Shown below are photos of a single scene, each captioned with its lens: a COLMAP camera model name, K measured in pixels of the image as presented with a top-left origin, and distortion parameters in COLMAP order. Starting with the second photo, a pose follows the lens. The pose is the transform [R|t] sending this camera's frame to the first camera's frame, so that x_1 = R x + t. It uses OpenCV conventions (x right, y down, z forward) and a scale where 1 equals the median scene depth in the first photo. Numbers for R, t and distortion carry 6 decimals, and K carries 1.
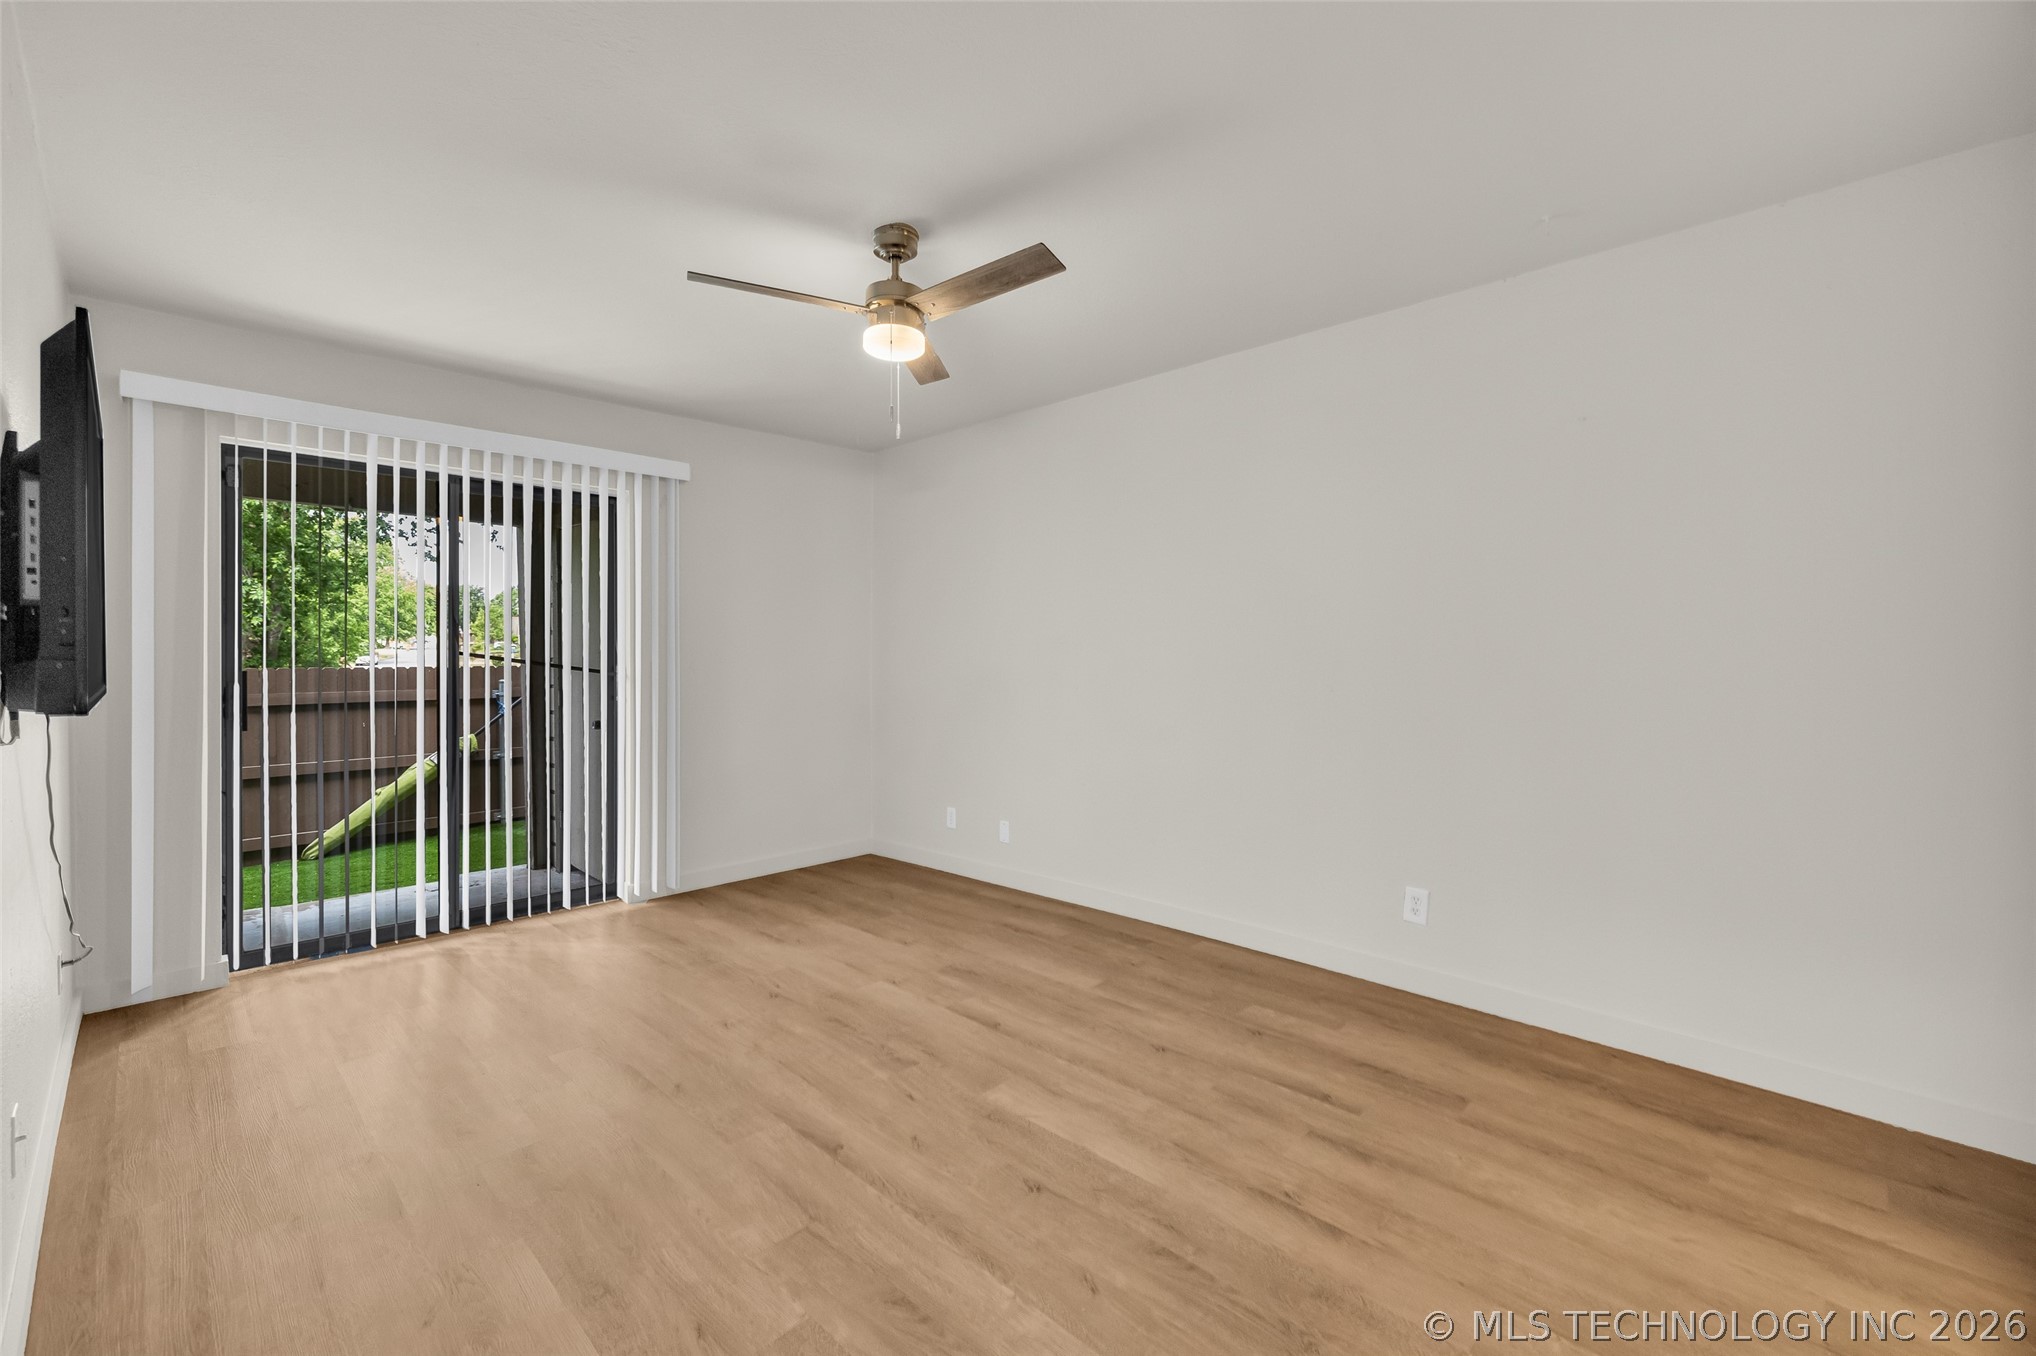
lens RADIAL K [[853.8, 0, 1022.6], [0, 853.8, 661.9], [0, 0, 1]] dist [0.000667, -0.000193]
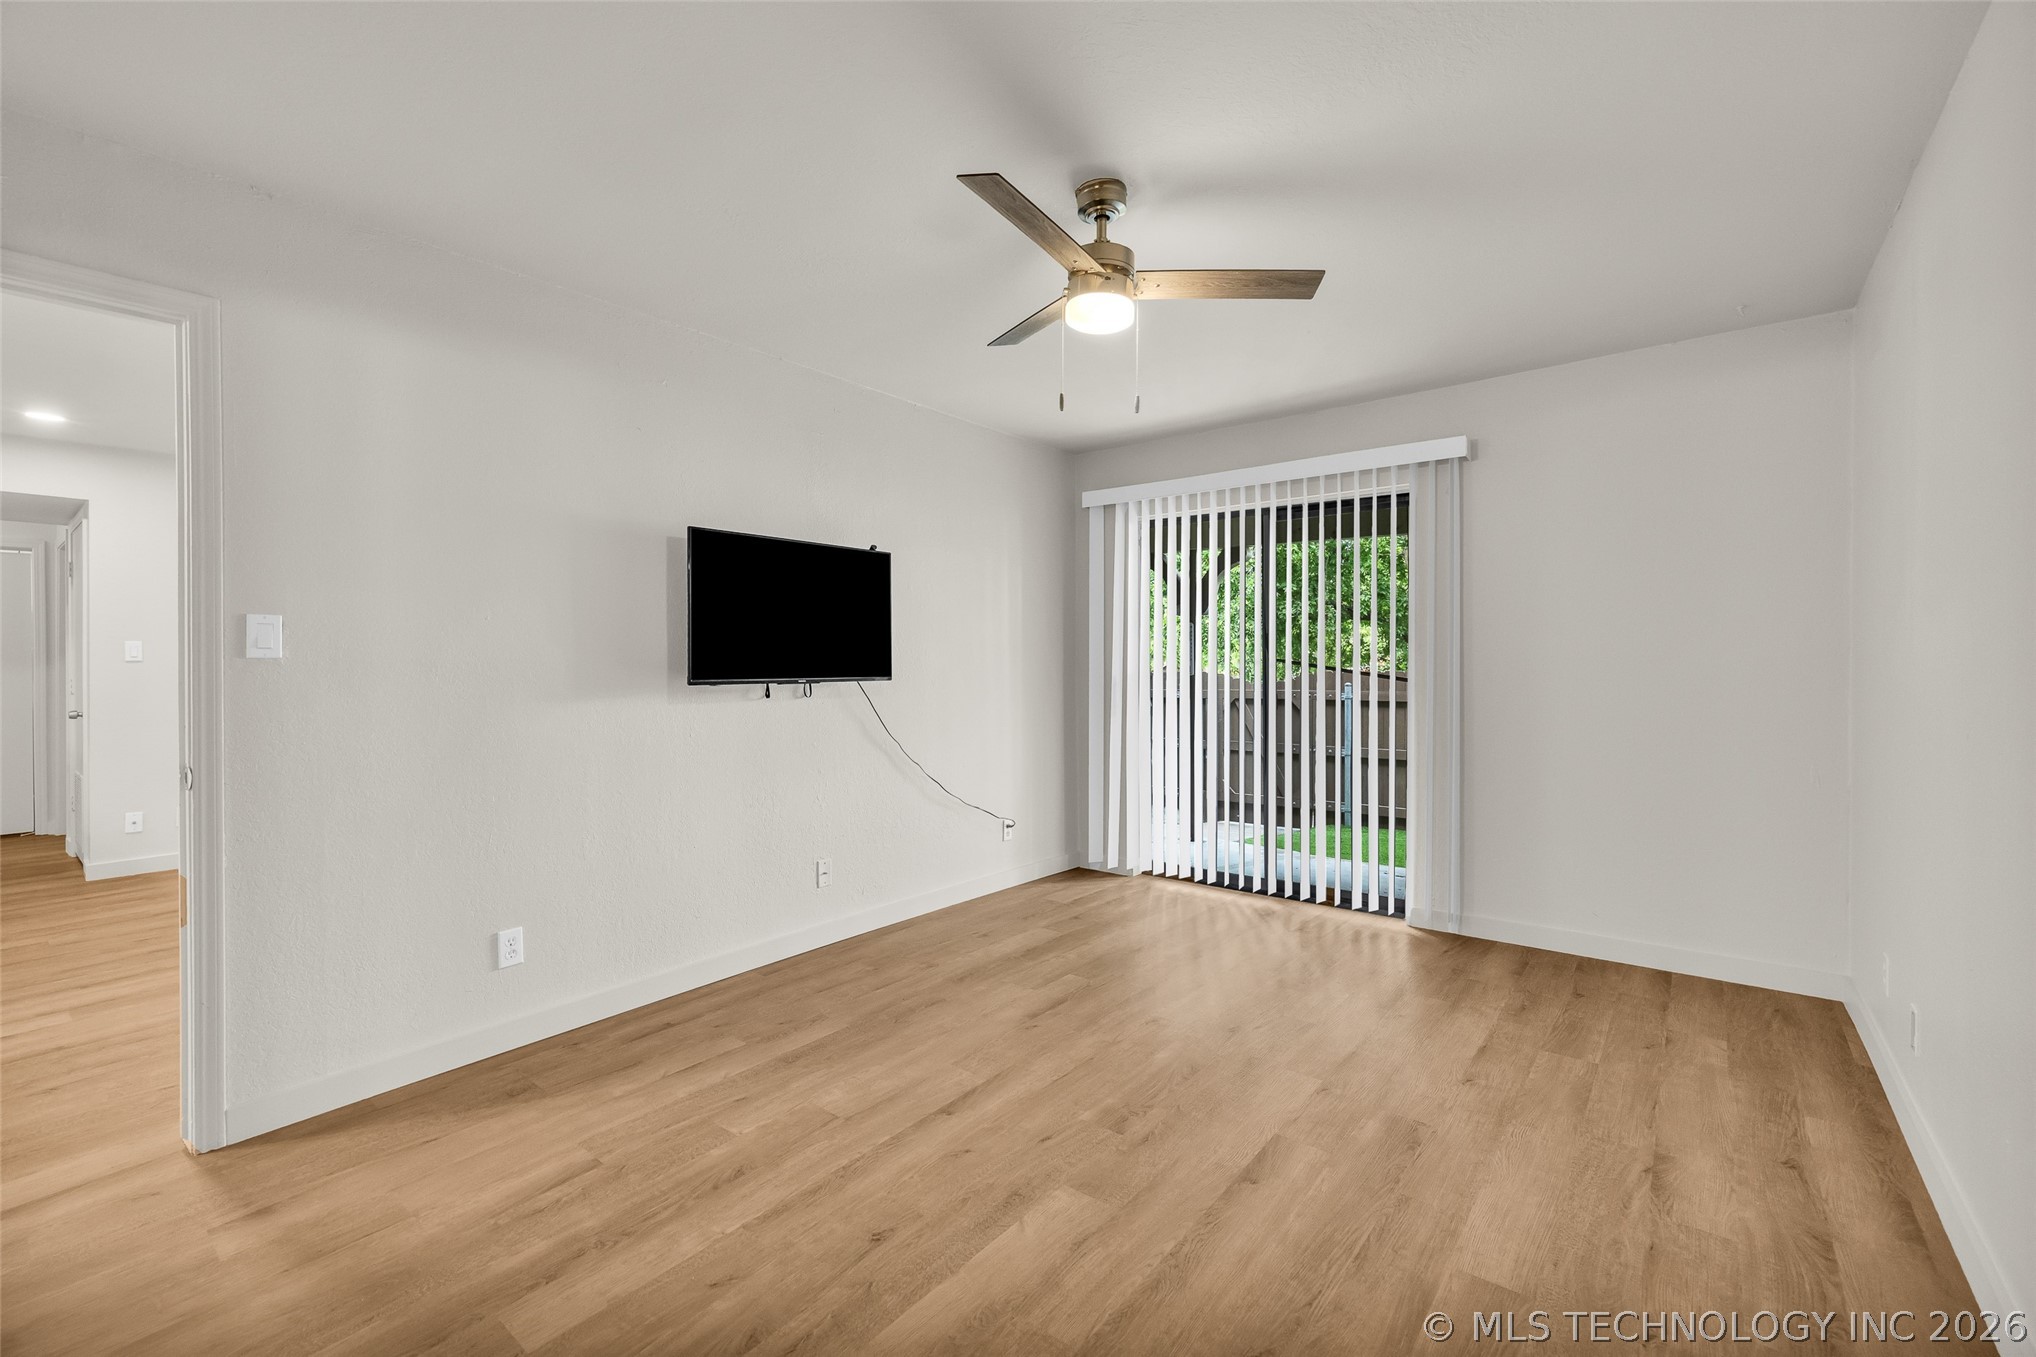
lens RADIAL K [[863.0, 0, 1015.1], [0, 863.0, 666.5], [0, 0, 1]] dist [-0.000568, -0.000228]
pose [[0.088649, 0.005552, -0.996047, 0.758895], [-0.005905, 0.999970, 0.005048, -0.005868], [0.996045, 0.005434, 0.088679, 0.843101]]
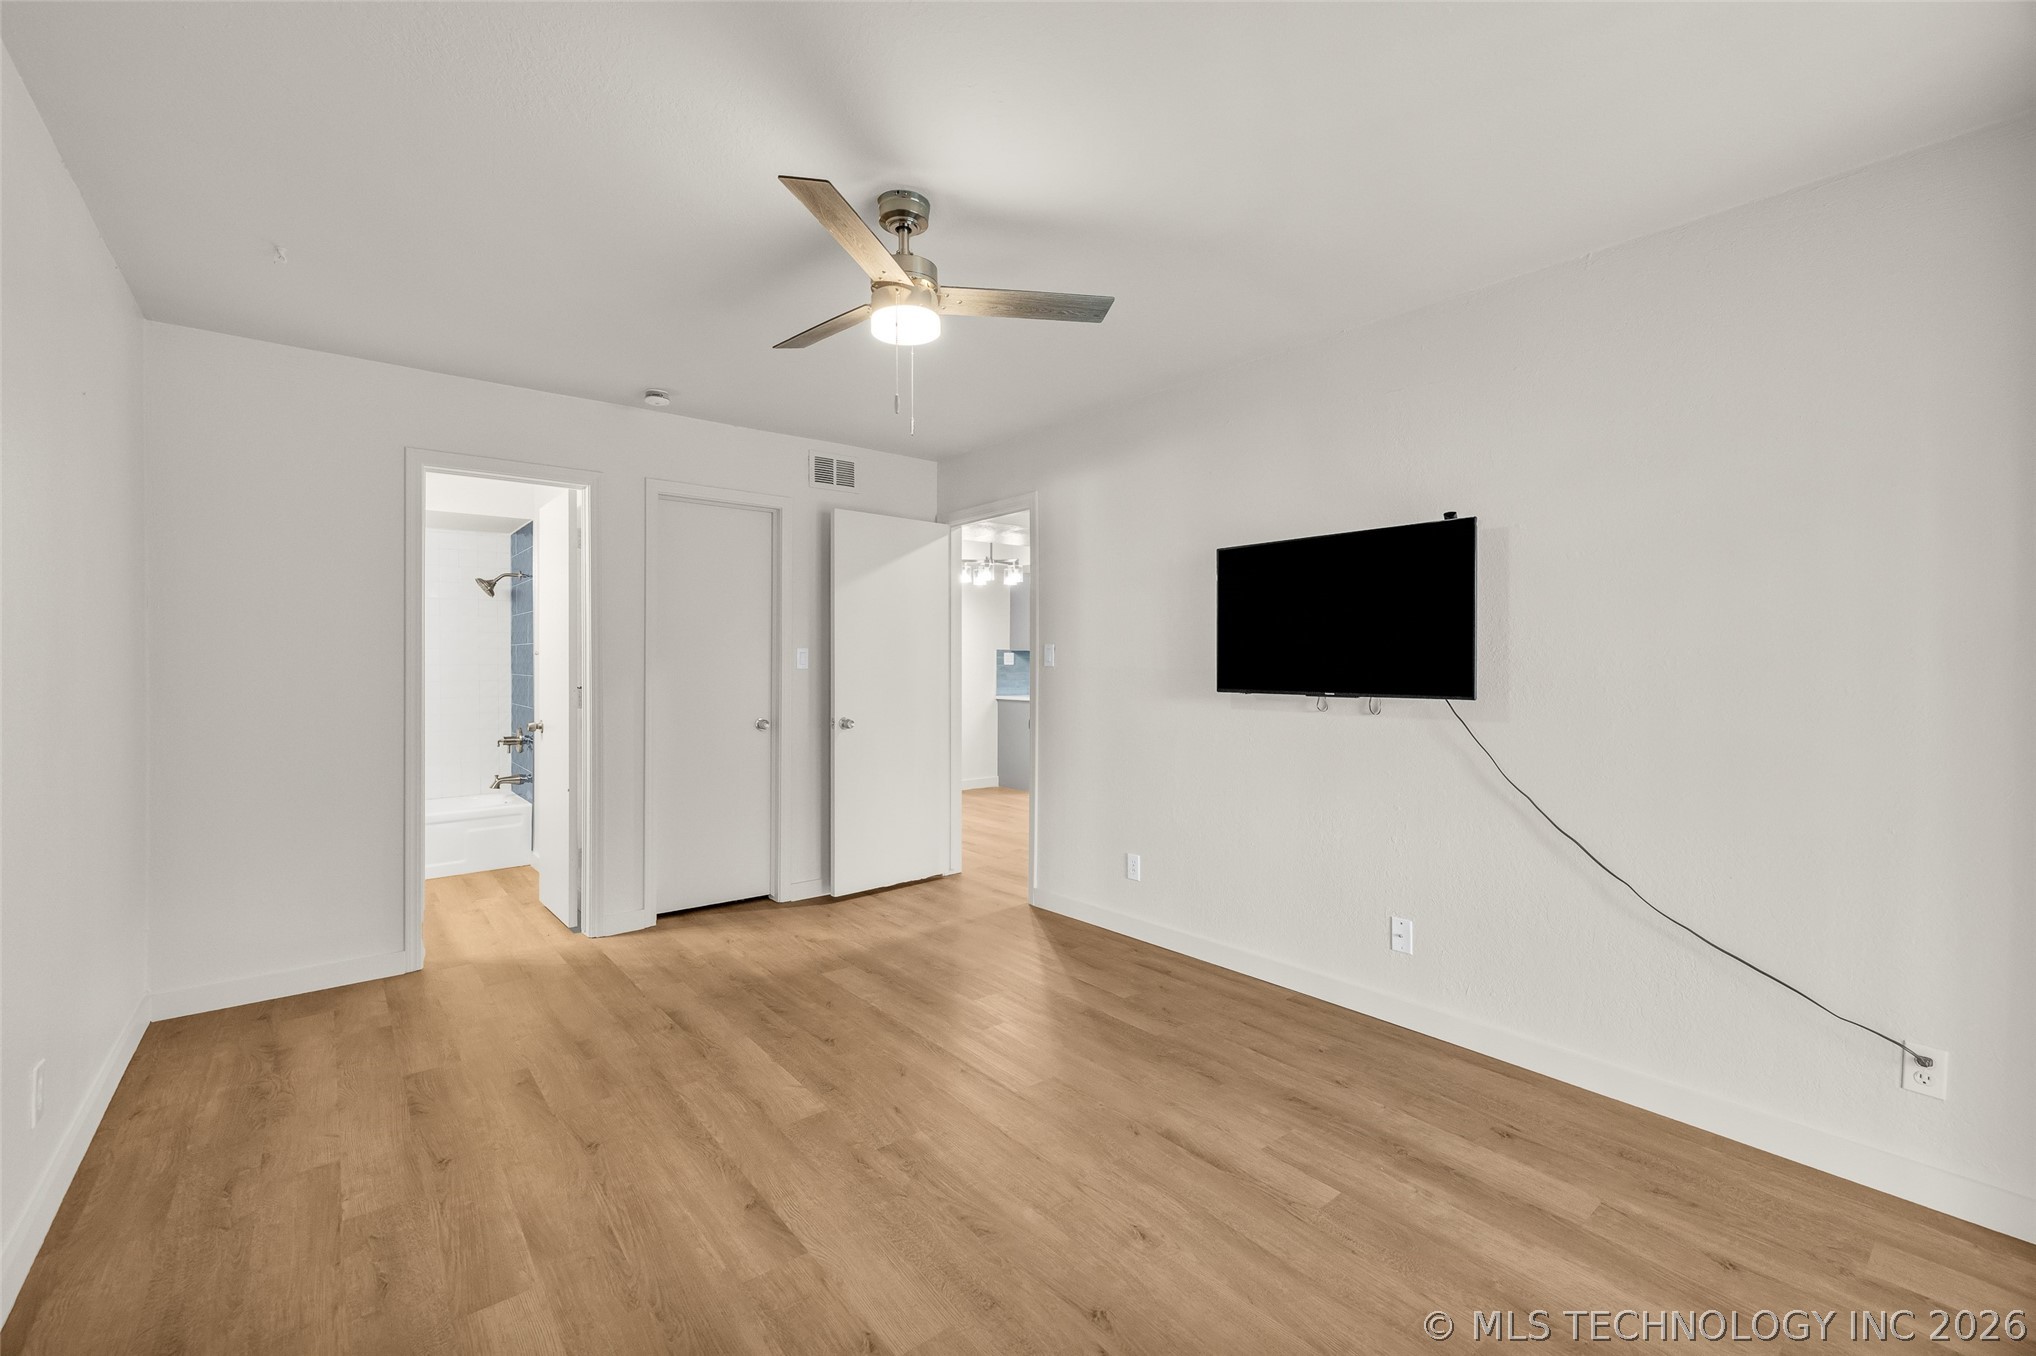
lens RADIAL K [[849.5, 0, 1009.2], [0, 849.5, 678.9], [0, 0, 1]] dist [-0.001574, -0.000124]
pose [[-0.991875, -0.001836, 0.127201, -0.373737], [0.001662, 0.999623, 0.027392, -0.028992], [-0.127204, 0.027381, -0.991499, 1.884811]]
